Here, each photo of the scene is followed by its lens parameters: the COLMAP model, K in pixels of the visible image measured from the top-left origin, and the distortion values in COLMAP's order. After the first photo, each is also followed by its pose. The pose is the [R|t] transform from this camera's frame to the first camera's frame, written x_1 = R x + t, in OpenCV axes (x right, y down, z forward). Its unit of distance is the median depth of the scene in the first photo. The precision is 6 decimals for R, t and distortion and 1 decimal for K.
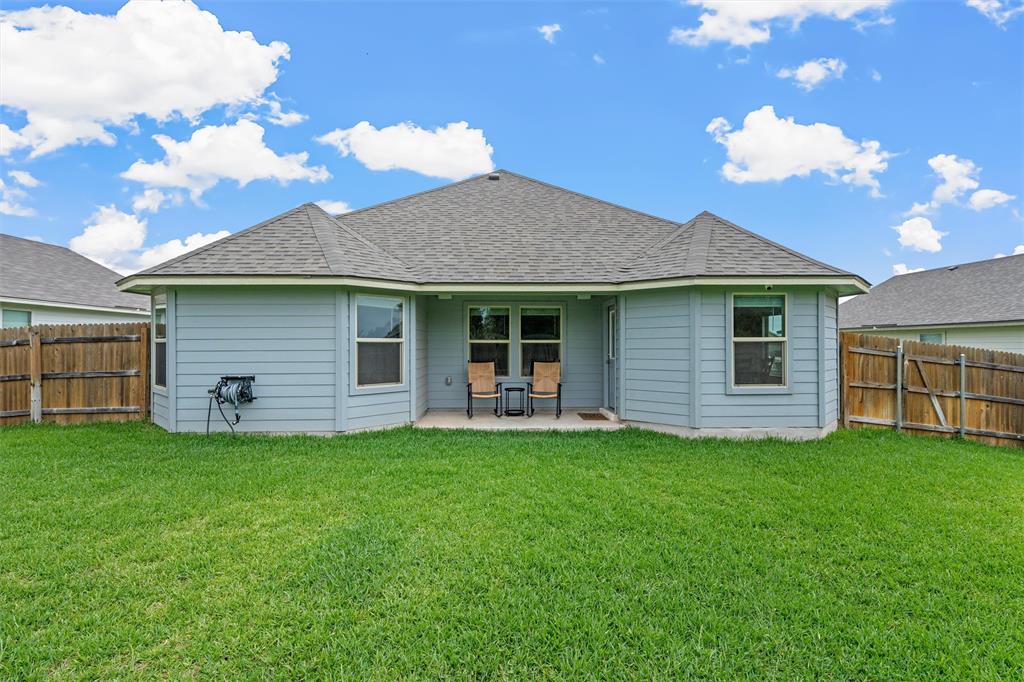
lens RADIAL K [[464.9, 0, 511.5], [0, 464.9, 346.4], [0, 0, 1]] dist [-0.002019, -0.000177]
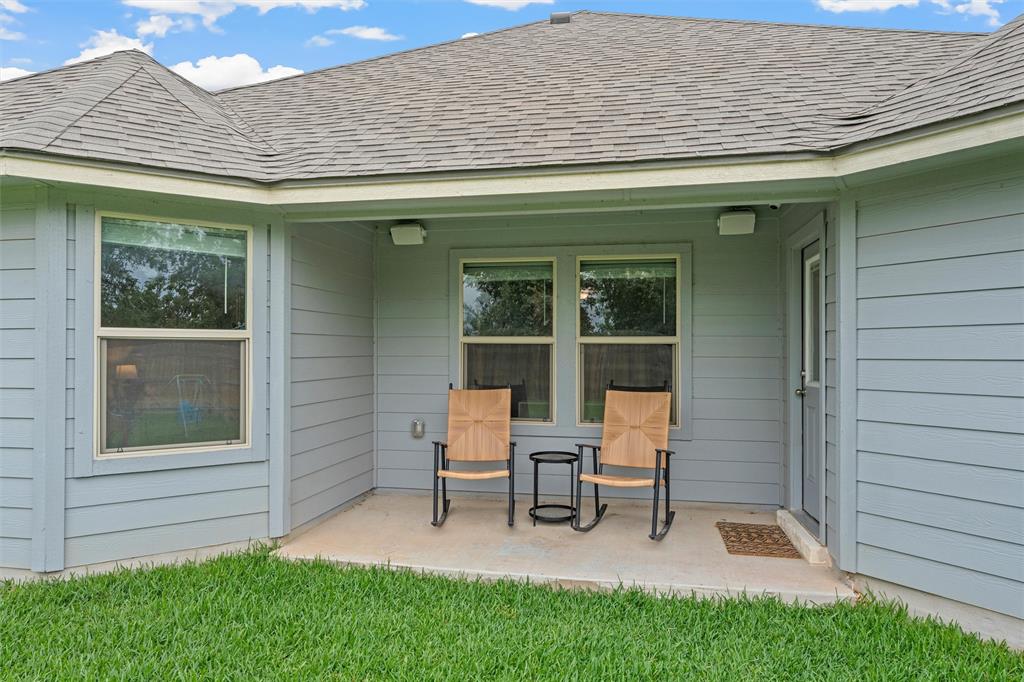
lens RADIAL K [[660.6, 0, 511.8], [0, 660.6, 347.6], [0, 0, 1]] dist [0.000646, 0.000312]
pose [[0.978009, 0.002954, -0.208541, 0.091813], [-0.004906, 0.999949, -0.008846, 0.002187], [0.208504, 0.009674, 0.977974, 0.434750]]
